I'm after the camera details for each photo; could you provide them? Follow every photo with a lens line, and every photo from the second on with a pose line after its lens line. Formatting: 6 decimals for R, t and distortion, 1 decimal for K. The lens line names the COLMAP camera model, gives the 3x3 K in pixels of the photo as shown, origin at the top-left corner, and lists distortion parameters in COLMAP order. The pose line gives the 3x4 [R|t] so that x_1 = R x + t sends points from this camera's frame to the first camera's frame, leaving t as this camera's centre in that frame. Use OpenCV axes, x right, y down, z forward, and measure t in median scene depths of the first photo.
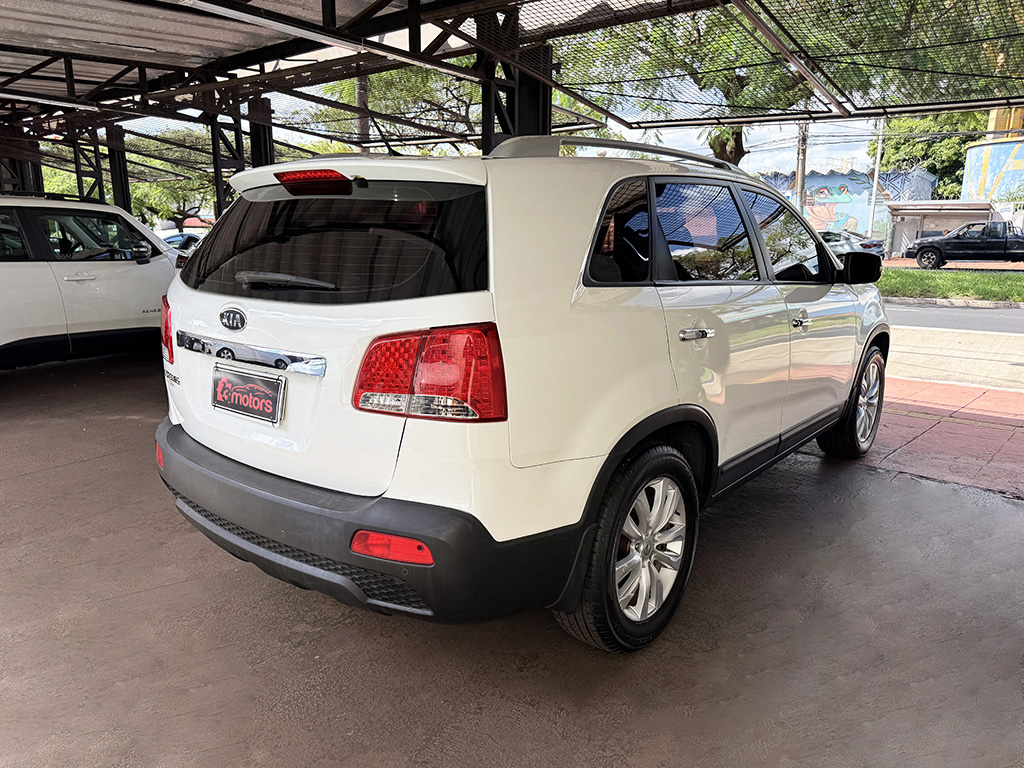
lens RADIAL K [[713.8, 0, 512.0], [0, 713.8, 384.0], [0, 0, 1]] dist [0.019377, 0.001606]
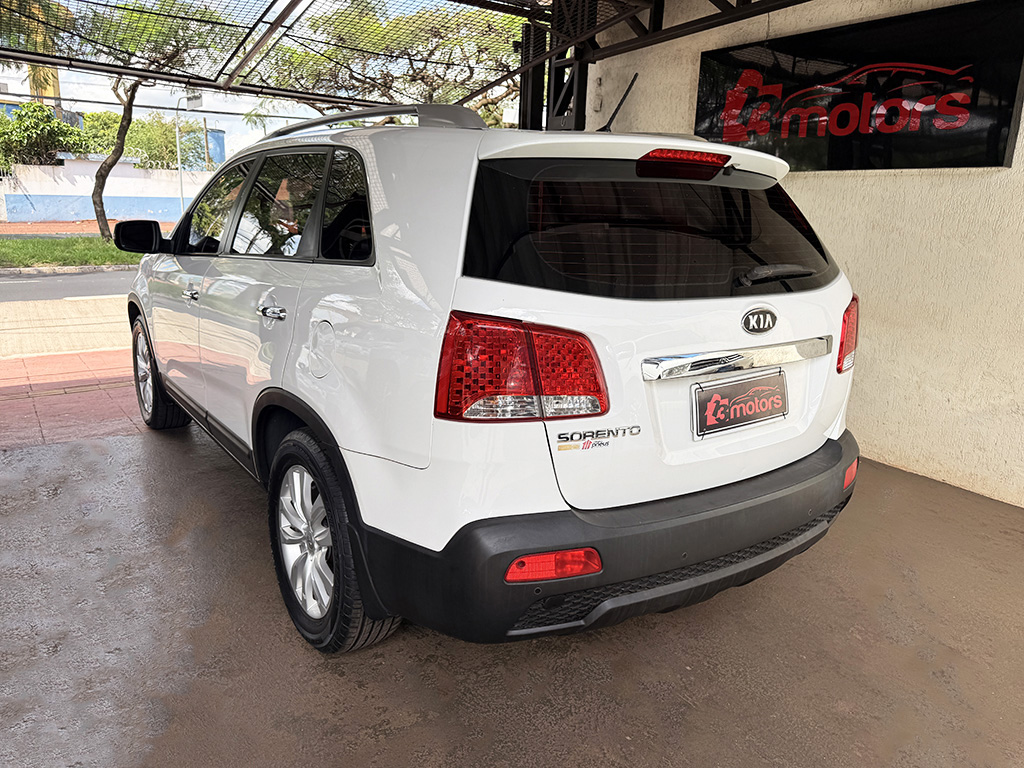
lens RADIAL K [[713.8, 0, 512.0], [0, 713.8, 384.0], [0, 0, 1]] dist [0.019377, 0.001606]
pose [[0.303795, -0.227329, 0.925219, -1.317769], [0.182278, 0.967046, 0.177755, -0.226930], [-0.935138, 0.114646, 0.335221, 0.986976]]
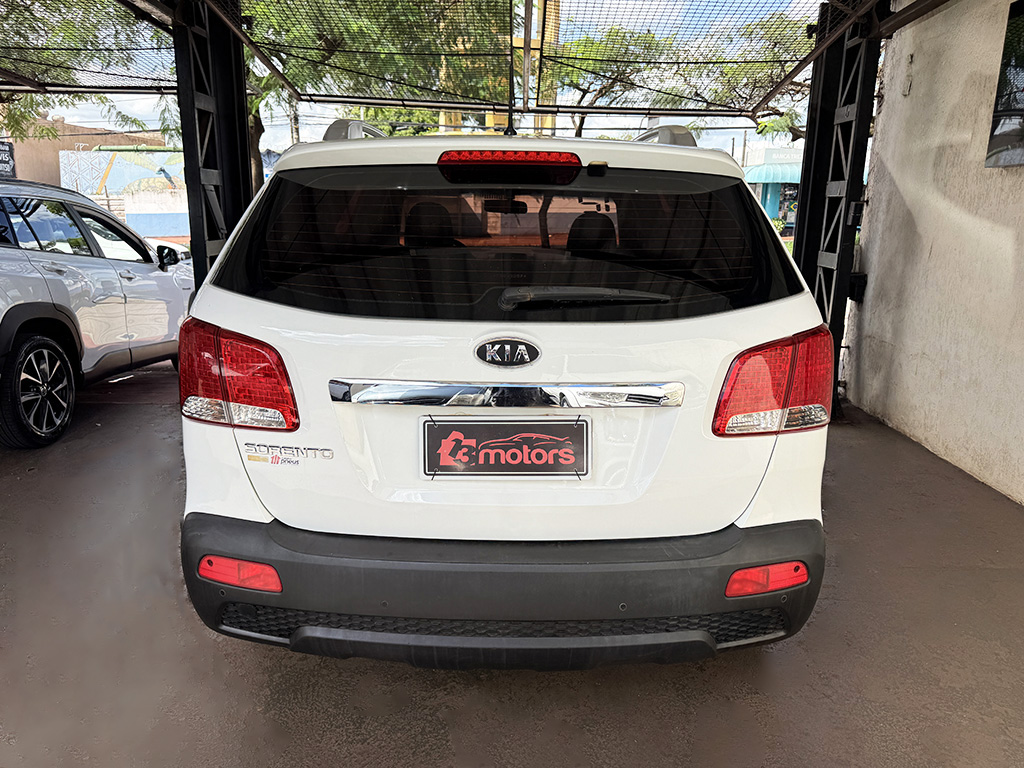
lens RADIAL K [[724.7, 0, 512.0], [0, 724.7, 384.0], [0, 0, 1]] dist [0.035830, -0.045490]
pose [[0.787813, -0.140735, 0.599620, -0.832824], [0.125584, 0.989797, 0.067312, -0.106026], [-0.602975, 0.022274, 0.797449, 0.393128]]
